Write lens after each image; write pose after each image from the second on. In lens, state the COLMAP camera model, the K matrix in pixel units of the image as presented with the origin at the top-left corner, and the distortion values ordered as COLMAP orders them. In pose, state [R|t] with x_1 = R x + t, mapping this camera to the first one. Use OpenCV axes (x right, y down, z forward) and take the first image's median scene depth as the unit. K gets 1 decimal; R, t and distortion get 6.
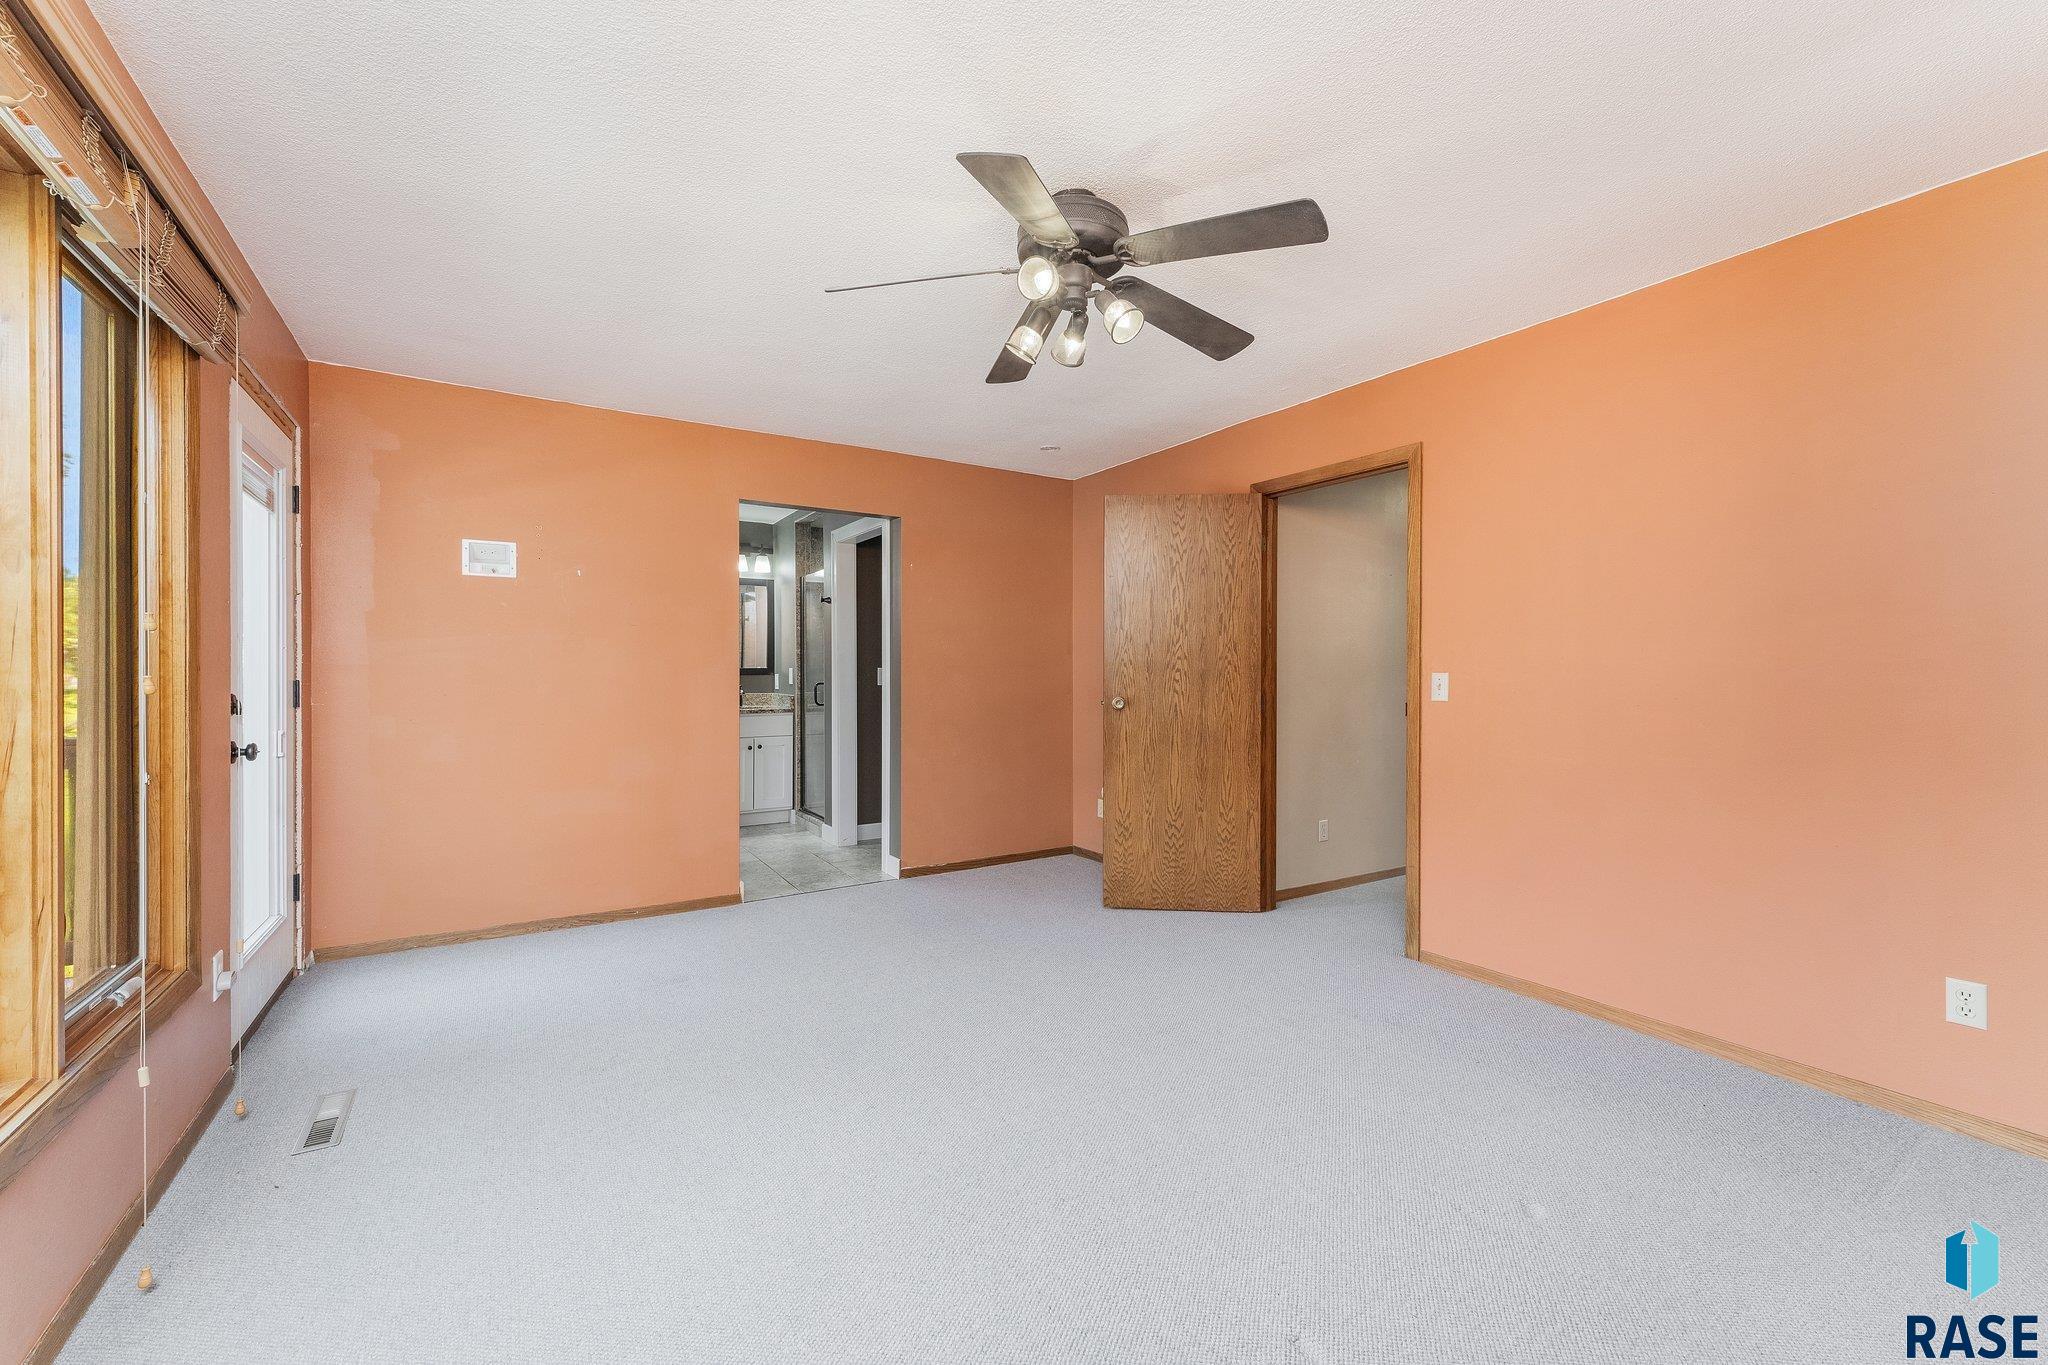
lens RADIAL K [[823.5, 0, 1023.7], [0, 823.5, 676.6], [0, 0, 1]] dist [0.010295, -0.000878]
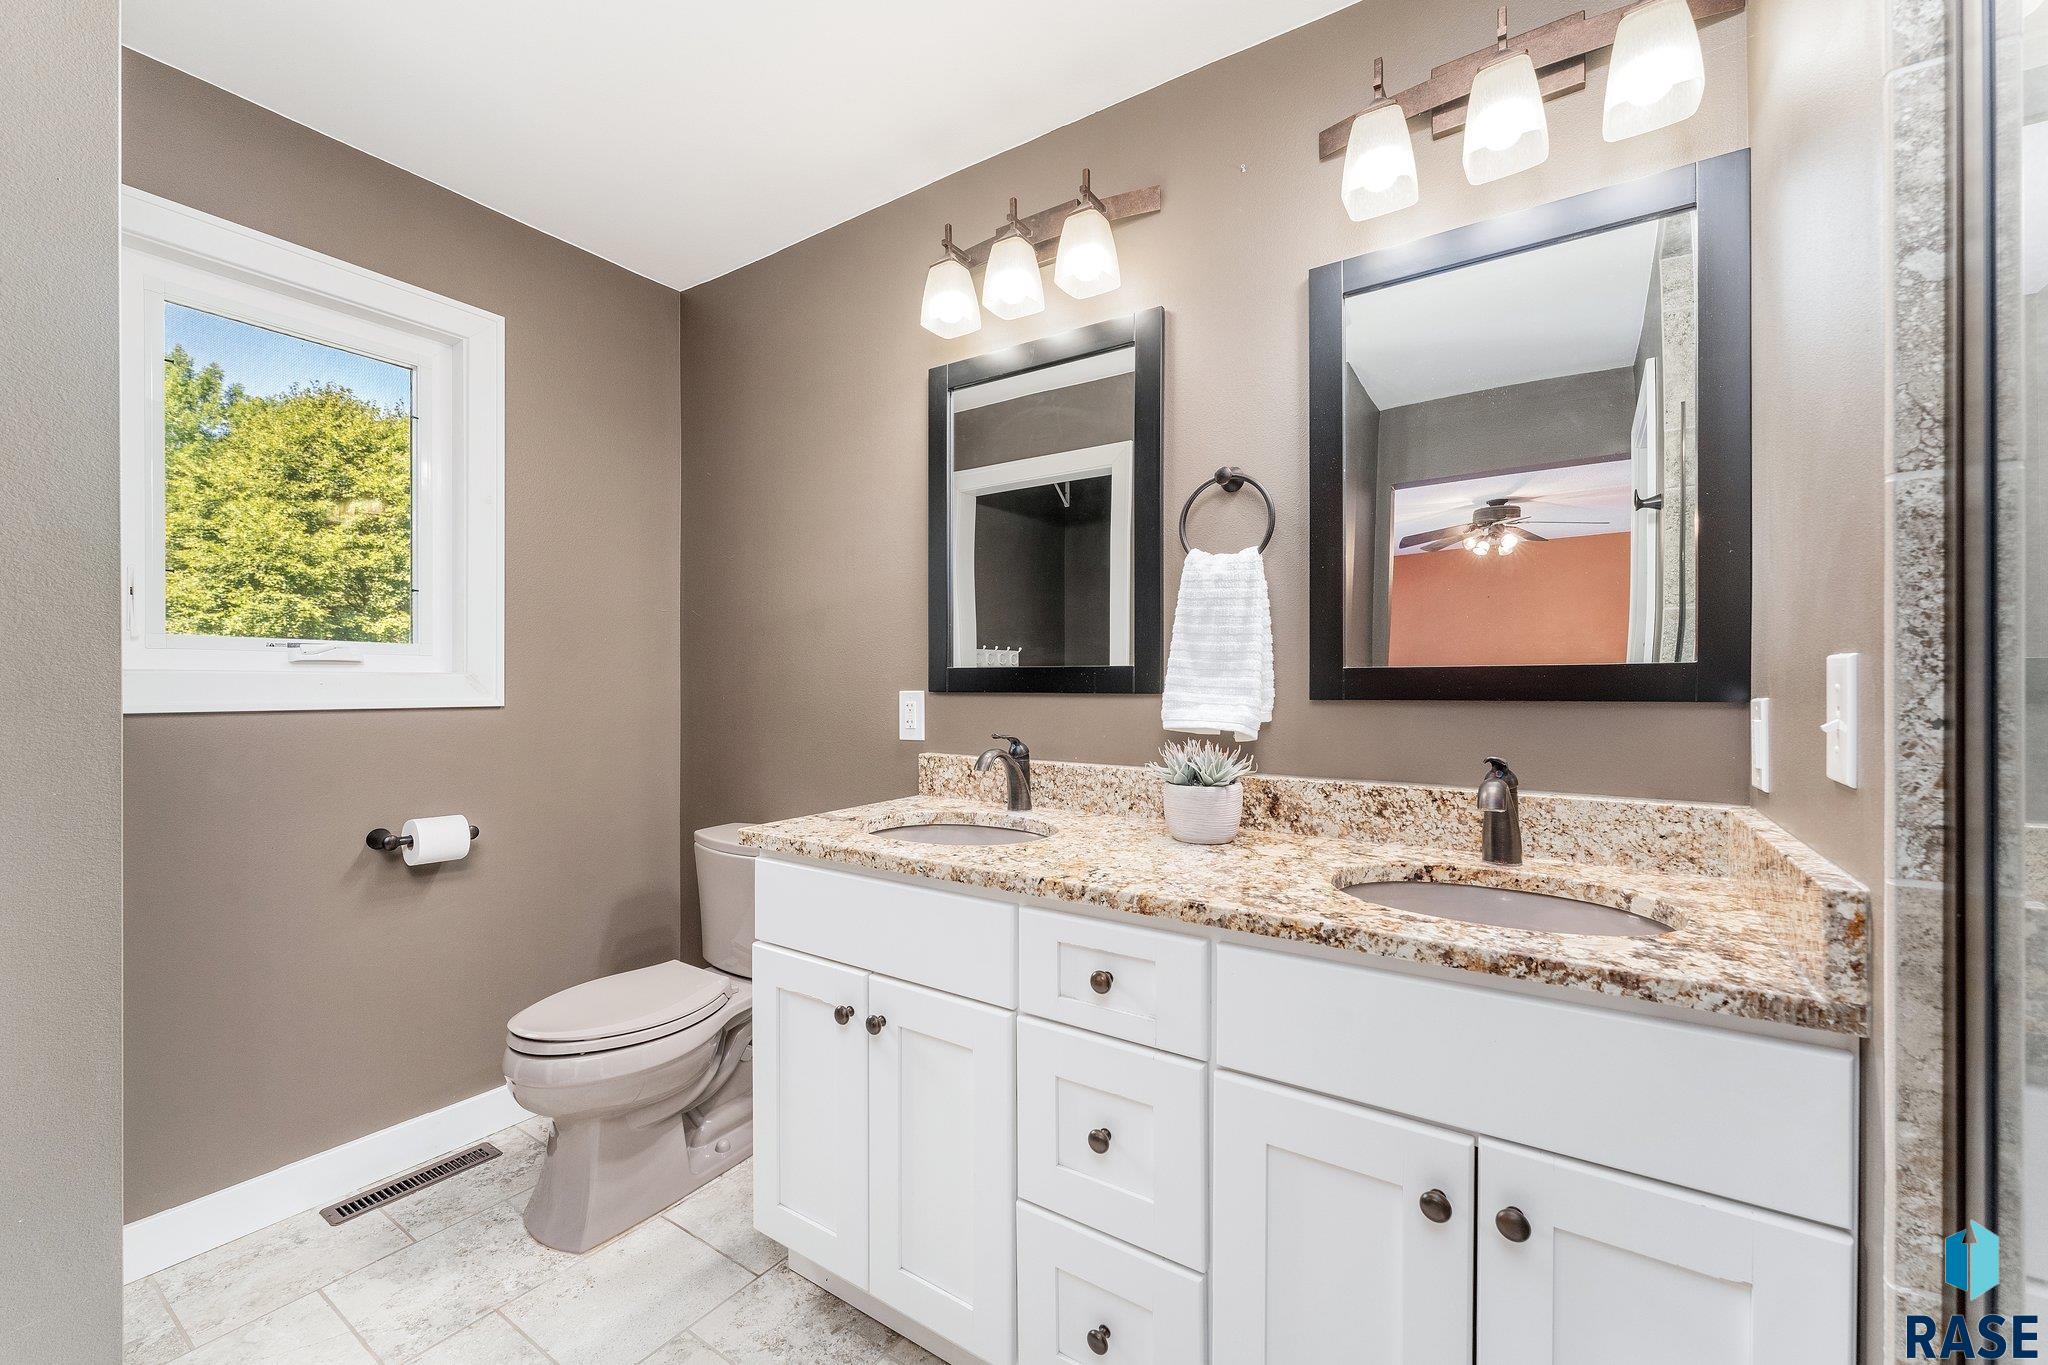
lens RADIAL K [[823.5, 0, 1022.8], [0, 823.5, 685.6], [0, 0, 1]] dist [0.010295, -0.000878]
pose [[0.402748, -0.001007, -0.915311, -0.218558], [-0.004381, 0.999986, -0.003028, -0.005201], [0.915301, 0.005229, 0.402738, 0.840740]]
